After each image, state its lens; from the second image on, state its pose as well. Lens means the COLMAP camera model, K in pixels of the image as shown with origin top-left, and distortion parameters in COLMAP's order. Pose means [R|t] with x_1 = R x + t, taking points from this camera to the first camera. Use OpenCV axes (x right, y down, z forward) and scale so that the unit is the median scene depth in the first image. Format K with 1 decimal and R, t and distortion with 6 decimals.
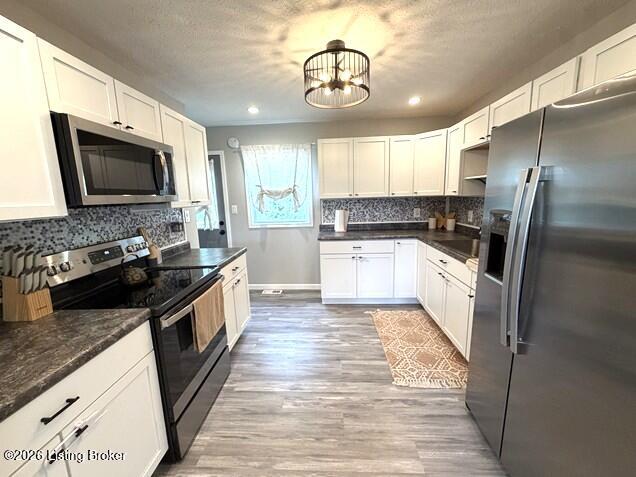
lens RADIAL K [[253.3, 0, 316.1], [0, 253.3, 237.5], [0, 0, 1]] dist [-0.002450, -0.000363]
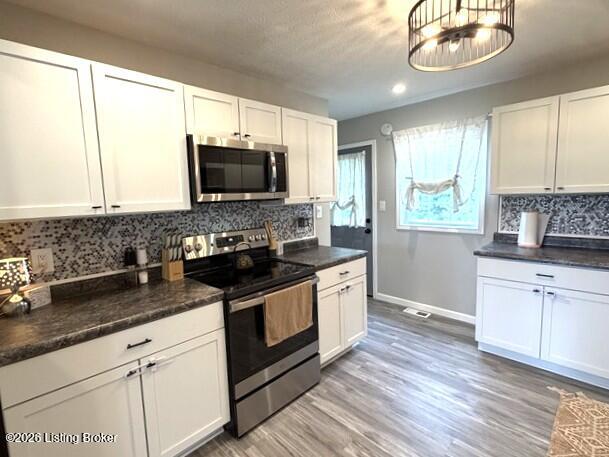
lens RADIAL K [[300.3, 0, 303.8], [0, 300.3, 227.6], [0, 0, 1]] dist [0.000355, -0.001015]
pose [[0.741441, 0.079707, -0.666268, 0.288919], [-0.099652, 0.994989, 0.008138, -0.032762], [0.663578, 0.060361, 0.745668, 0.110098]]
